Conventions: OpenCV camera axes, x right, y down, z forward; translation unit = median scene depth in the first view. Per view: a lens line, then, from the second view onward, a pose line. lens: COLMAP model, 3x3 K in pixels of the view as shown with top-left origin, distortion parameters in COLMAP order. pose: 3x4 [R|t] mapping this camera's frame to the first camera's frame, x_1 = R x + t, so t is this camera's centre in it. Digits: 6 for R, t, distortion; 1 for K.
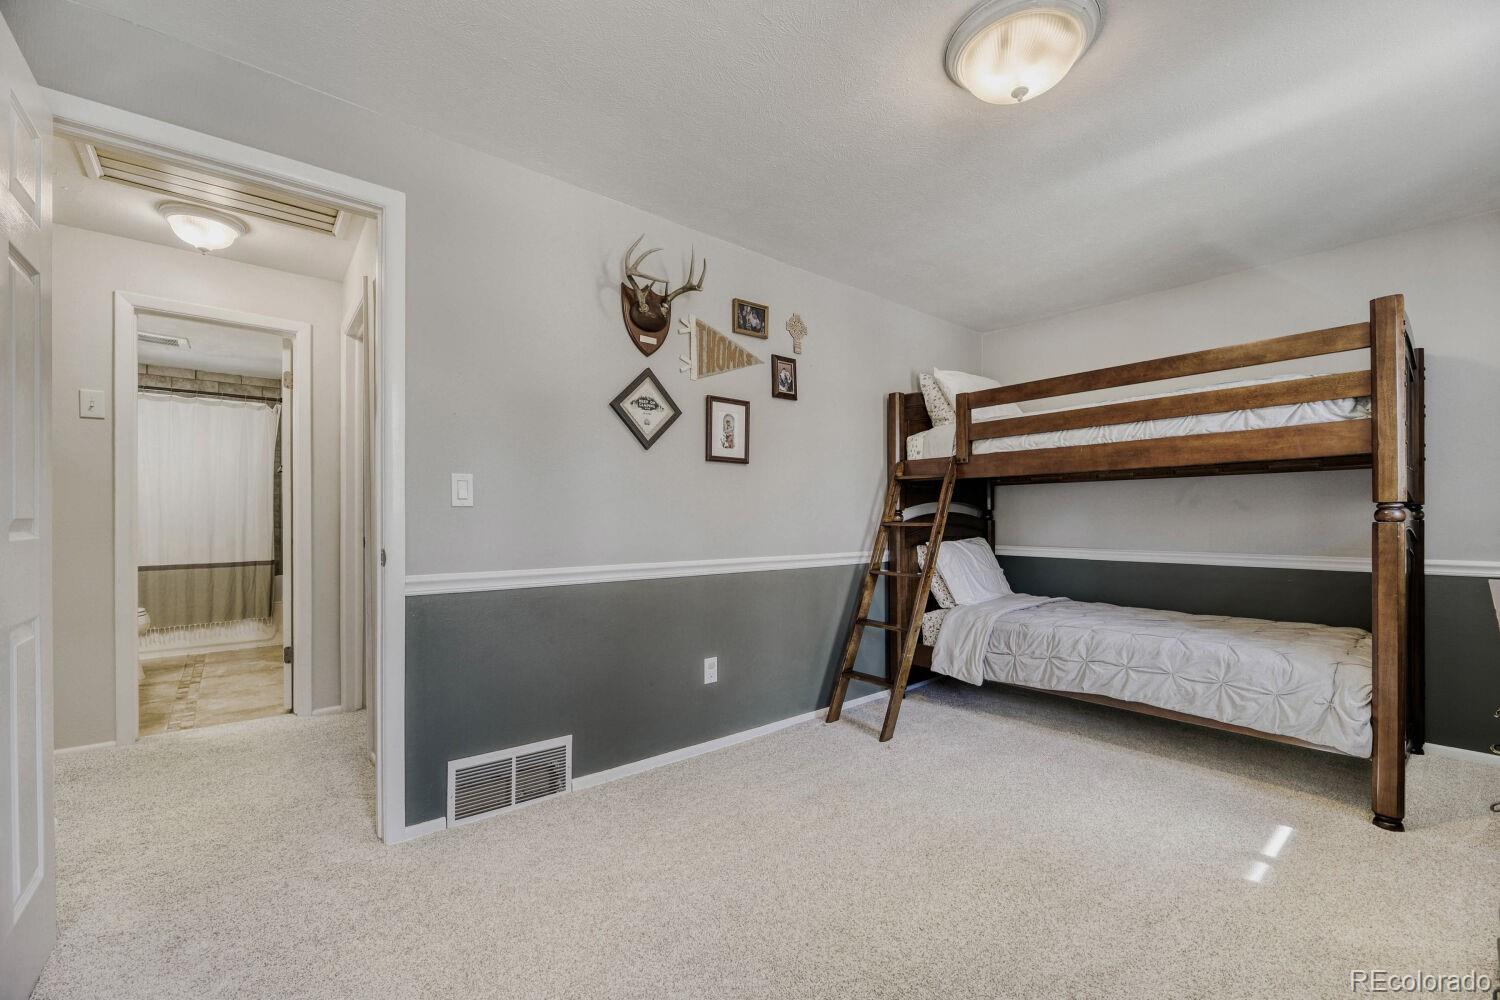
lens RADIAL K [[619.8, 0, 745.4], [0, 619.8, 515.8], [0, 0, 1]] dist [-0.001994, -0.001195]
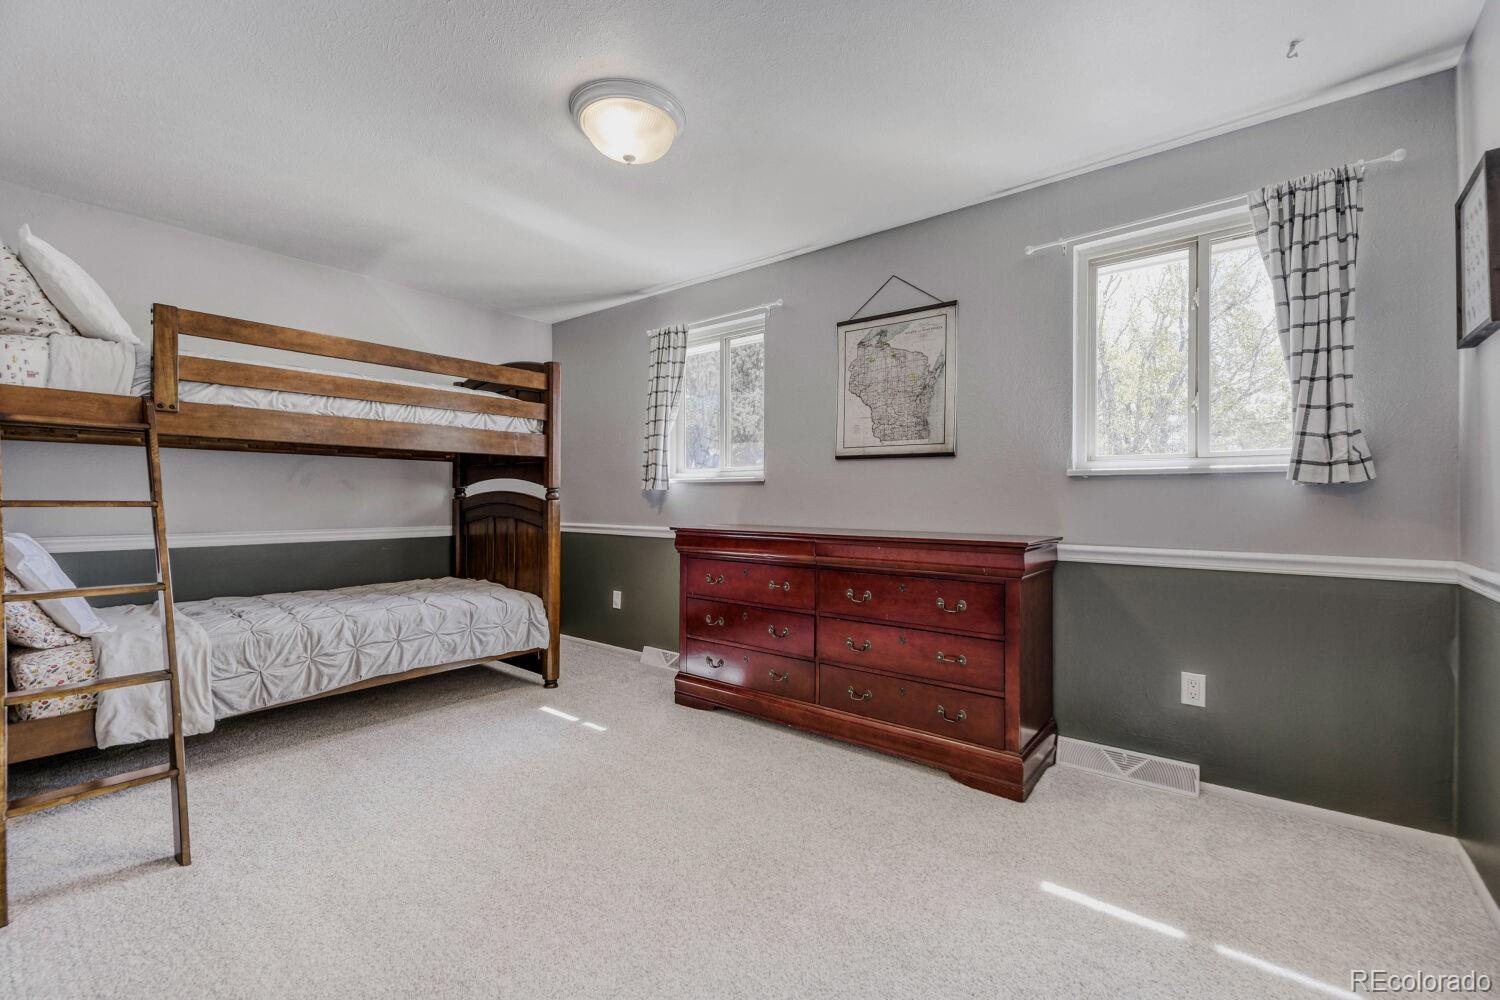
lens RADIAL K [[619.8, 0, 758.6], [0, 619.8, 499.4], [0, 0, 1]] dist [-0.001994, -0.001195]
pose [[-0.217156, 0.000661, 0.976137, -0.492688], [-0.008900, 0.999957, -0.002658, 0.006234], [-0.976096, -0.009265, -0.217140, 0.600823]]
